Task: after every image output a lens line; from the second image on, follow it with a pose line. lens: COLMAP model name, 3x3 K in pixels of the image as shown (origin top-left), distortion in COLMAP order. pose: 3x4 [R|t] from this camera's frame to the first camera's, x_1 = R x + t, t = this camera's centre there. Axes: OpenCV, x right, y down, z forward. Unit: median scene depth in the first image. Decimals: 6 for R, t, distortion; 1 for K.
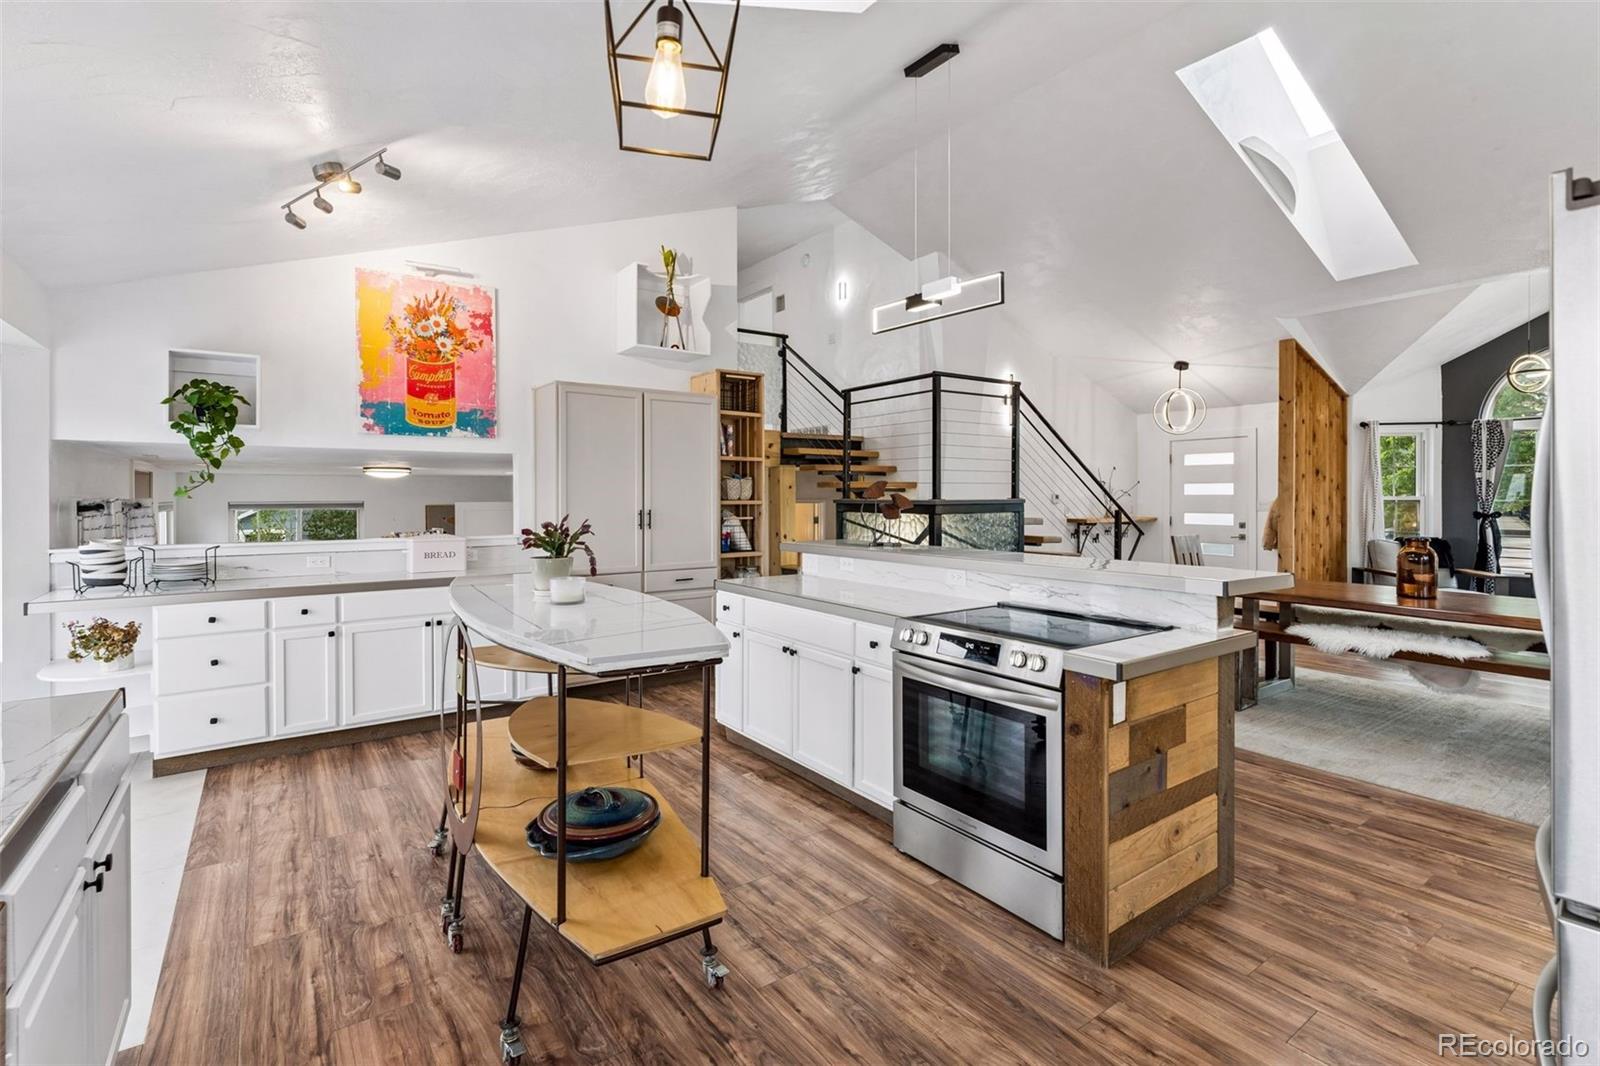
lens RADIAL K [[747.3, 0, 807.9], [0, 747.3, 496.5], [0, 0, 1]] dist [-0.000405, -0.000076]
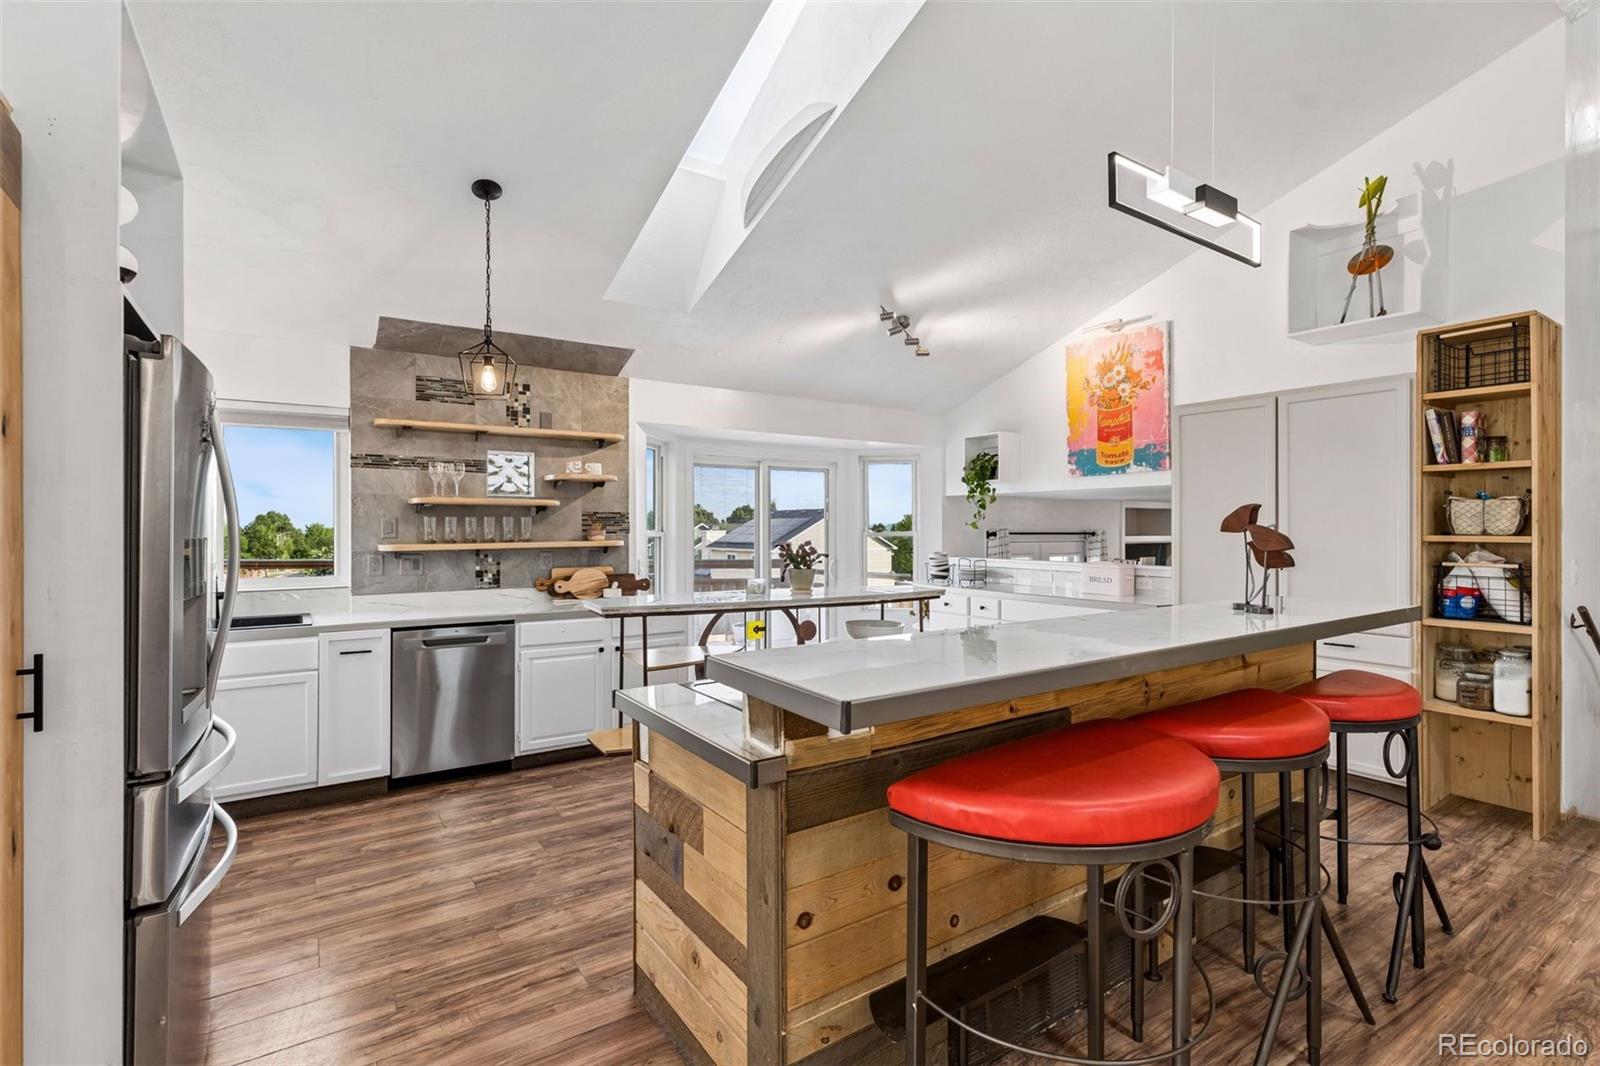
lens RADIAL K [[748.1, 0, 803.0], [0, 748.1, 528.5], [0, 0, 1]] dist [0.008066, 0.000088]
pose [[-0.035663, 0.003590, -0.999357, 0.649770], [0.000667, 0.999993, 0.003569, -0.003515], [0.999364, -0.000539, -0.035666, 0.581462]]
